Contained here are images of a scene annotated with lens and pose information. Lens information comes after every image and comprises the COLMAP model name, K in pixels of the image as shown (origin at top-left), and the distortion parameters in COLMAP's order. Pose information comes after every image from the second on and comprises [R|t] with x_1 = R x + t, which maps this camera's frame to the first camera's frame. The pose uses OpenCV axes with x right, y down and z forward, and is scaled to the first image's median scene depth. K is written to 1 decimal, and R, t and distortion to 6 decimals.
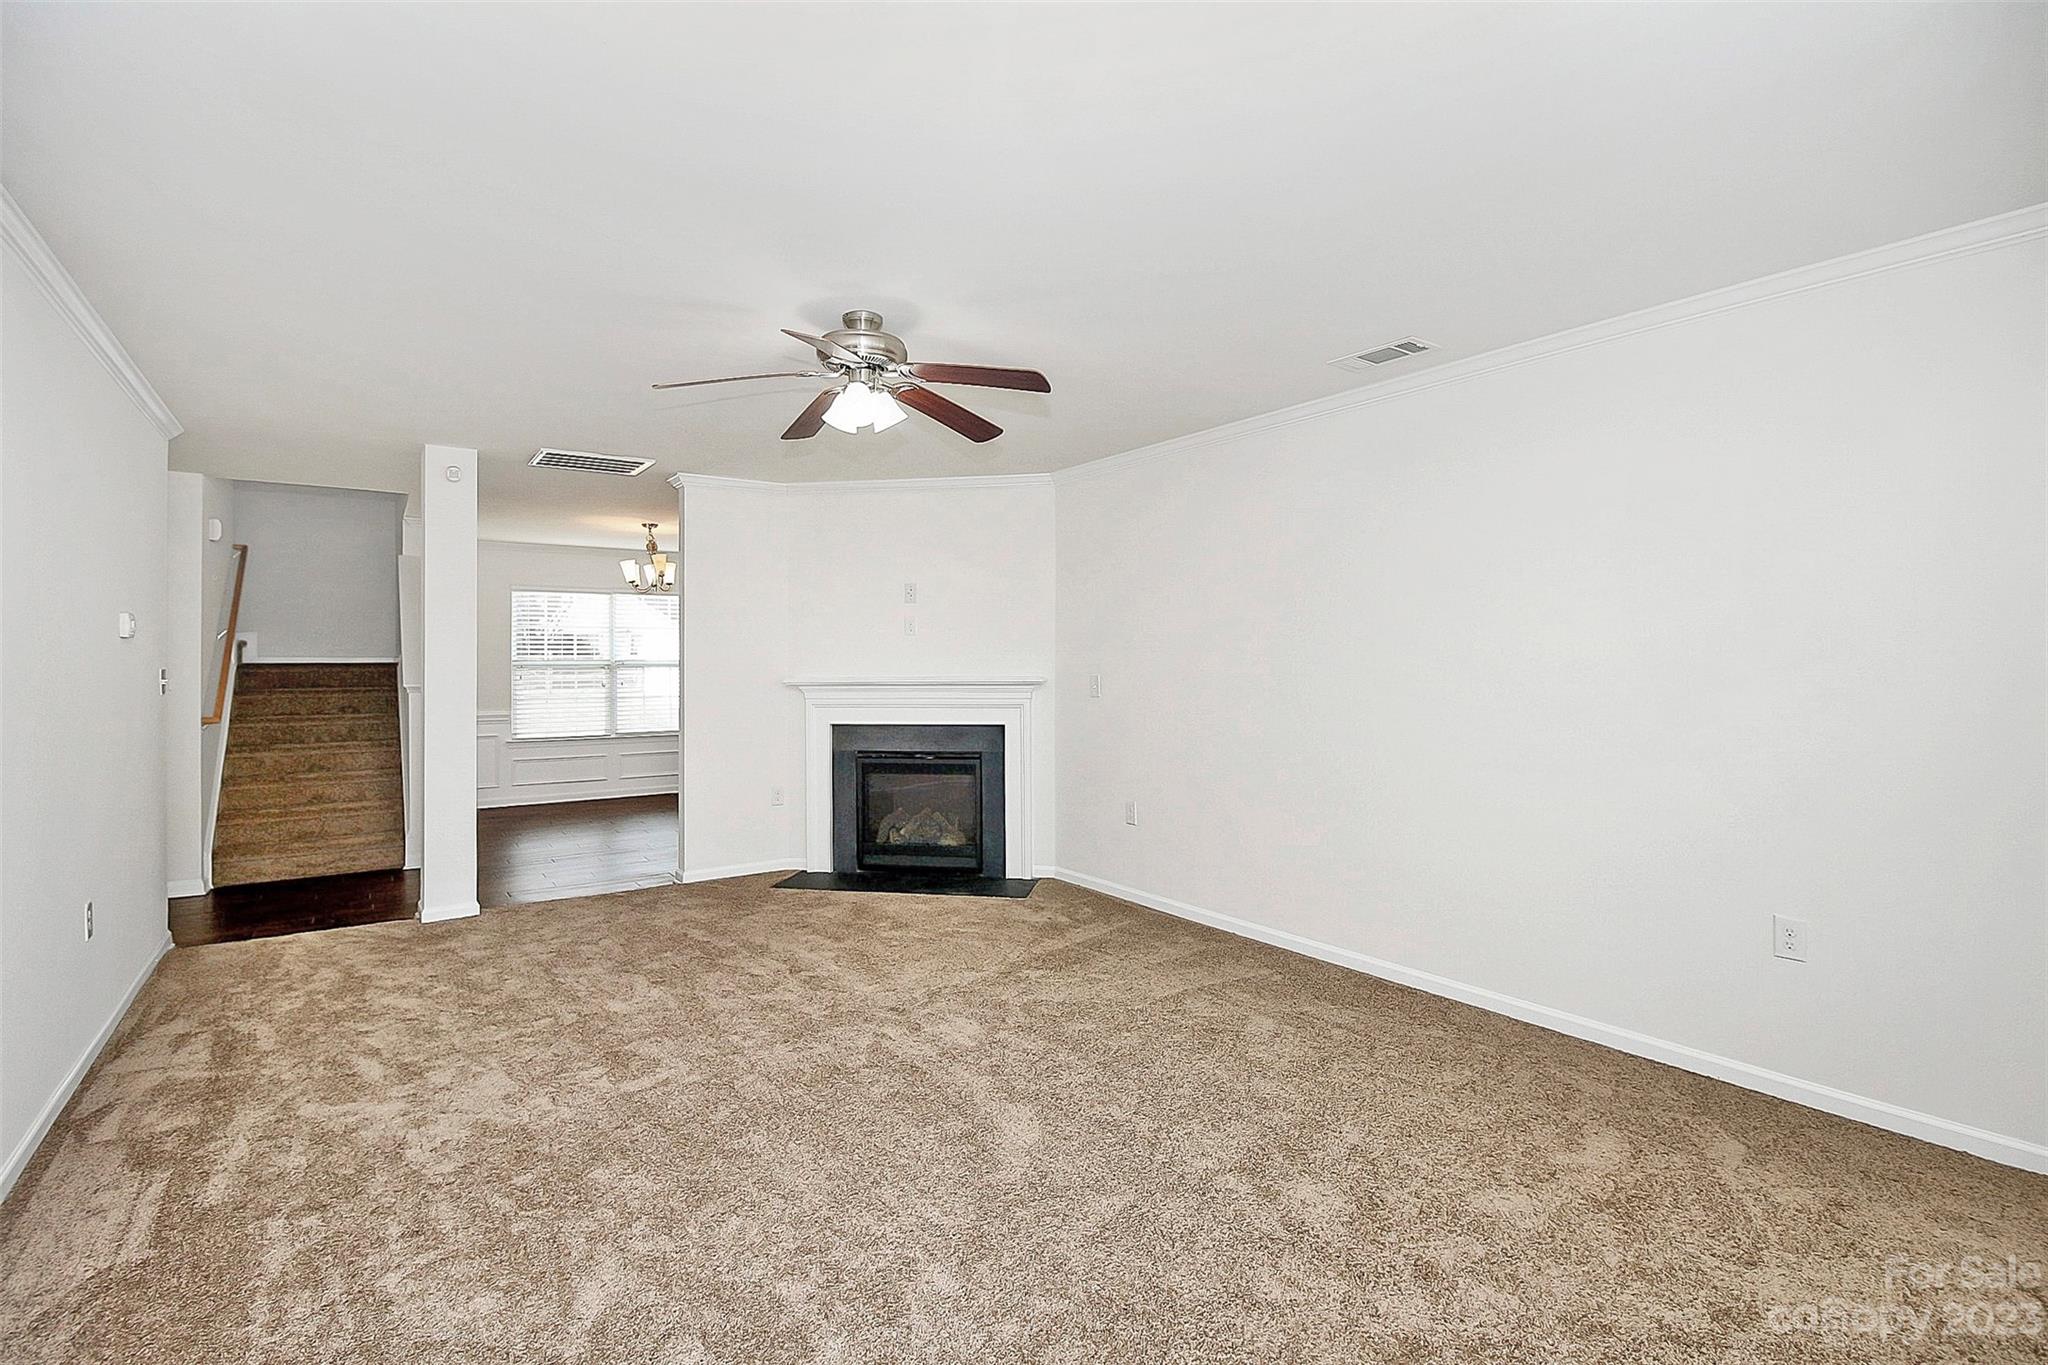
lens RADIAL K [[952.6, 0, 1024.0], [0, 952.6, 668.8], [0, 0, 1]] dist [0.002284, -0.008409]
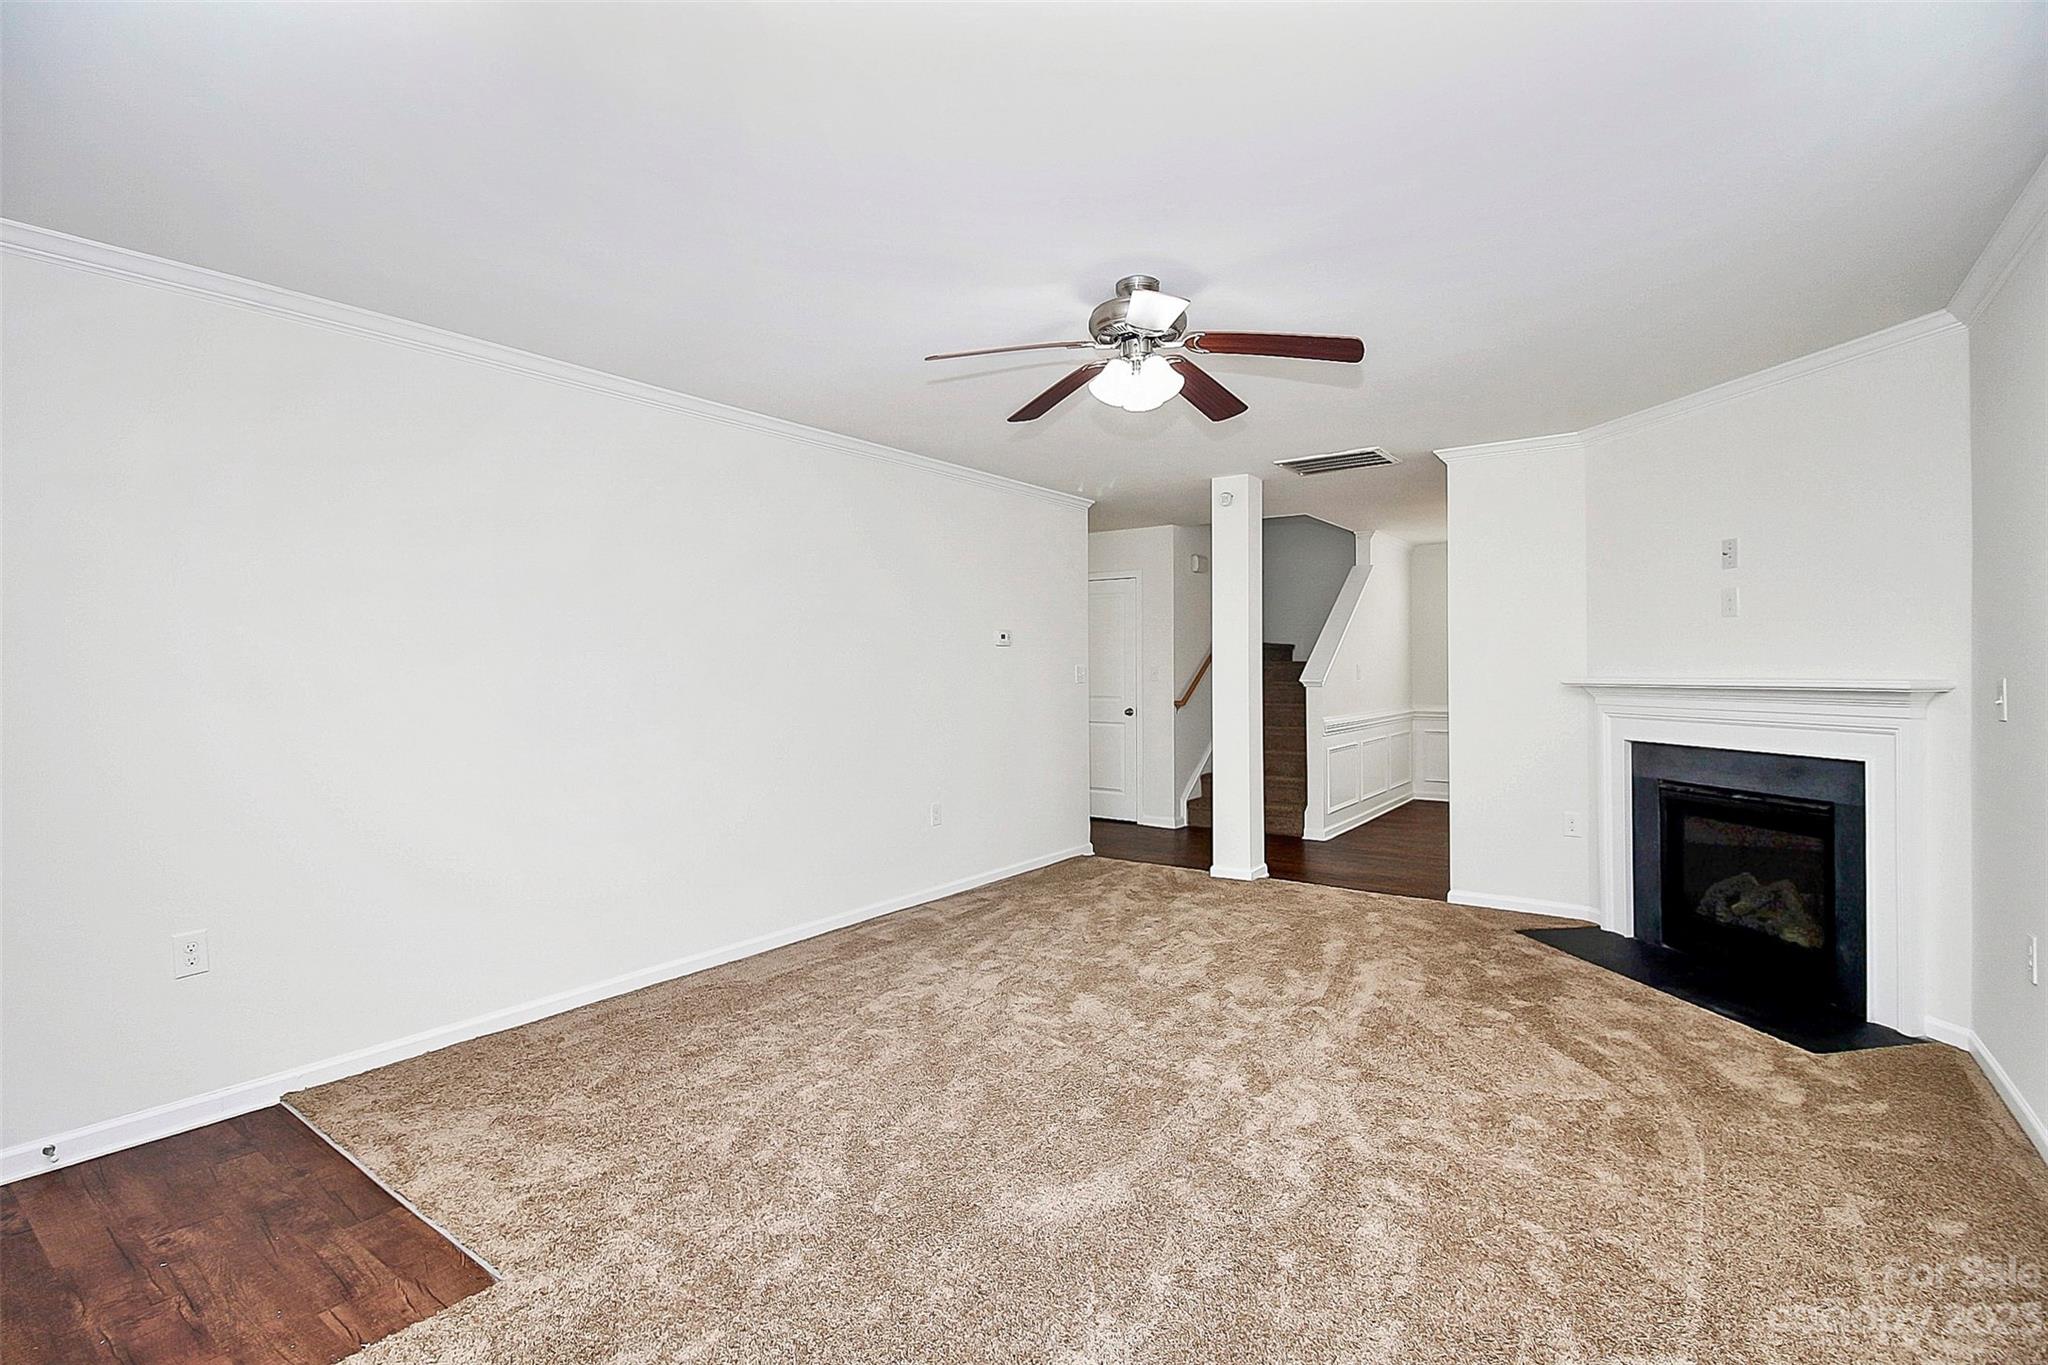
lens RADIAL K [[952.7, 0, 1024.0], [0, 952.7, 682.5], [0, 0, 1]] dist [0.006071, 0.000180]
pose [[0.339792, 0.015828, -0.940367, 0.360511], [-0.002295, 0.999869, 0.016001, 0.001642], [0.940498, -0.003279, 0.339784, 0.312443]]
